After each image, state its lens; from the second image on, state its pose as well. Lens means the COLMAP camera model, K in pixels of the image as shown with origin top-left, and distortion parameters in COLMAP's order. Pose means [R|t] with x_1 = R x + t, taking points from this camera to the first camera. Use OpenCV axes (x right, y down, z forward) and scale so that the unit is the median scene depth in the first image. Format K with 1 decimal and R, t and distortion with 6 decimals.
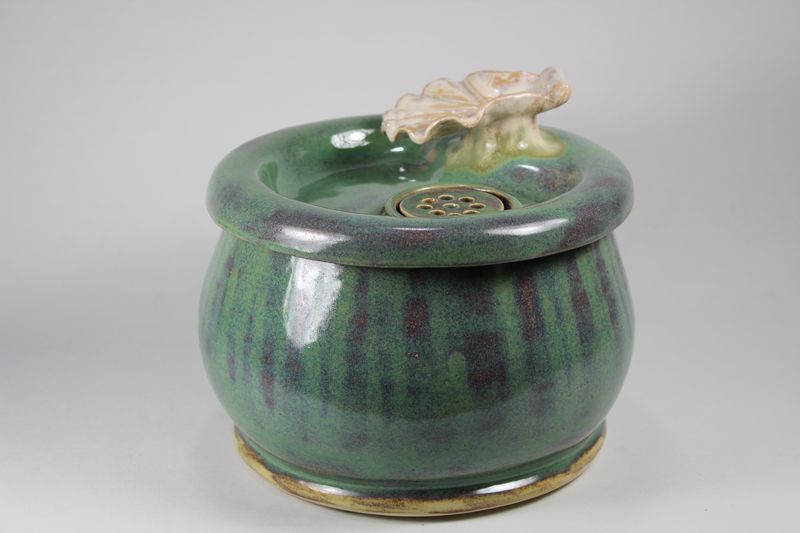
lens RADIAL K [[1655.8, 0, 401.4], [0, 1655.8, 267.9], [0, 0, 1]] dist [-0.047210, 0.000000]
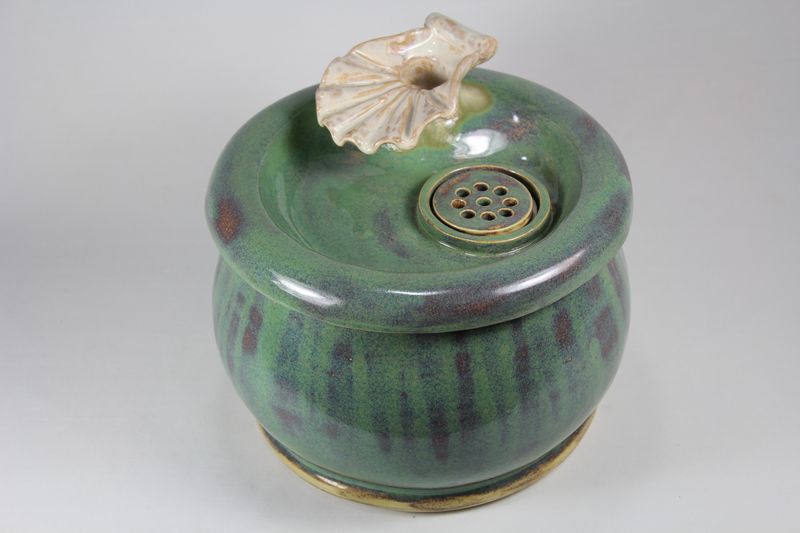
lens RADIAL K [[1655.8, 0, 399.6], [0, 1655.8, 268.5], [0, 0, 1]] dist [-0.047210, 0.000000]
pose [[0.735142, -0.441285, 0.514620, -0.540256], [0.262652, 0.885238, 0.383886, -0.397340], [-0.624964, -0.147044, 0.766680, 0.226520]]
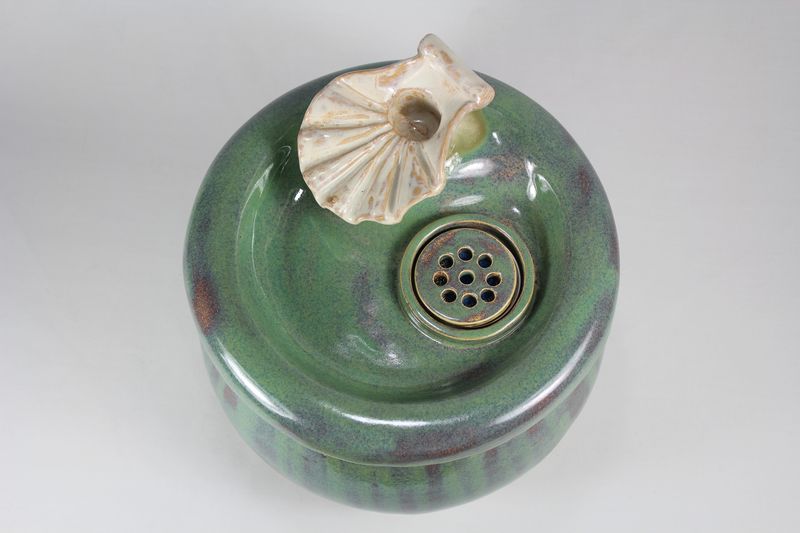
lens RADIAL K [[1308.7, 0, 403.0], [0, 1308.7, 264.8], [0, 0, 1]] dist [-0.115060, 0.000000]
pose [[0.764256, -0.597516, 0.242667, -0.182402], [0.236782, 0.609977, 0.756216, -0.632979], [-0.599872, -0.520483, 0.607660, 0.524262]]
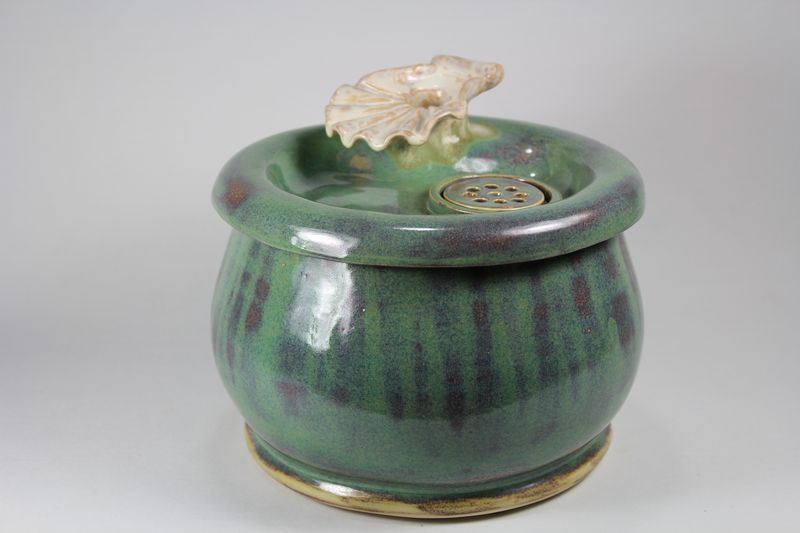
lens RADIAL K [[1655.8, 0, 397.3], [0, 1655.8, 266.0], [0, 0, 1]] dist [-0.047210, 0.000000]
pose [[0.717503, -0.235830, 0.655419, -0.671081], [0.240648, 0.966930, 0.084474, -0.092194], [-0.653665, 0.097115, 0.750527, 0.266948]]
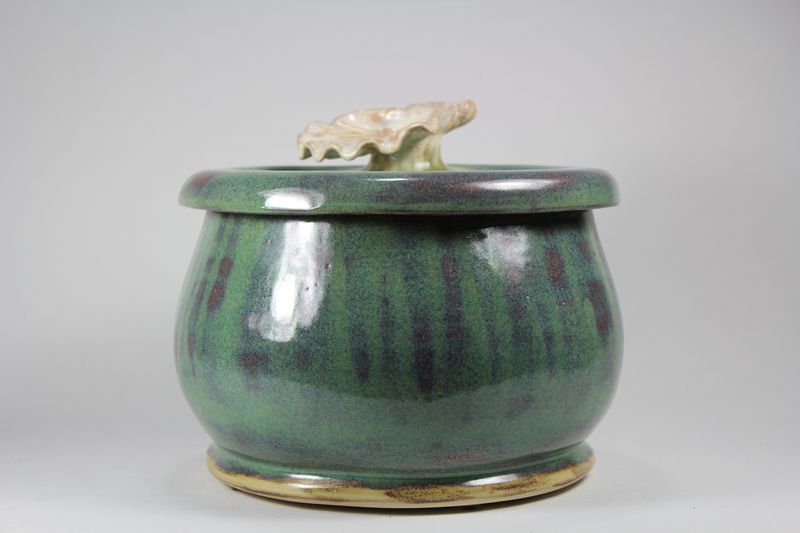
lens RADIAL K [[1655.8, 0, 399.0], [0, 1655.8, 265.7], [0, 0, 1]] dist [-0.047210, 0.000000]
pose [[0.717721, -0.052802, 0.694326, -0.676801], [0.238790, 0.955321, -0.174185, 0.162828], [-0.654107, 0.290814, 0.698263, 0.325901]]
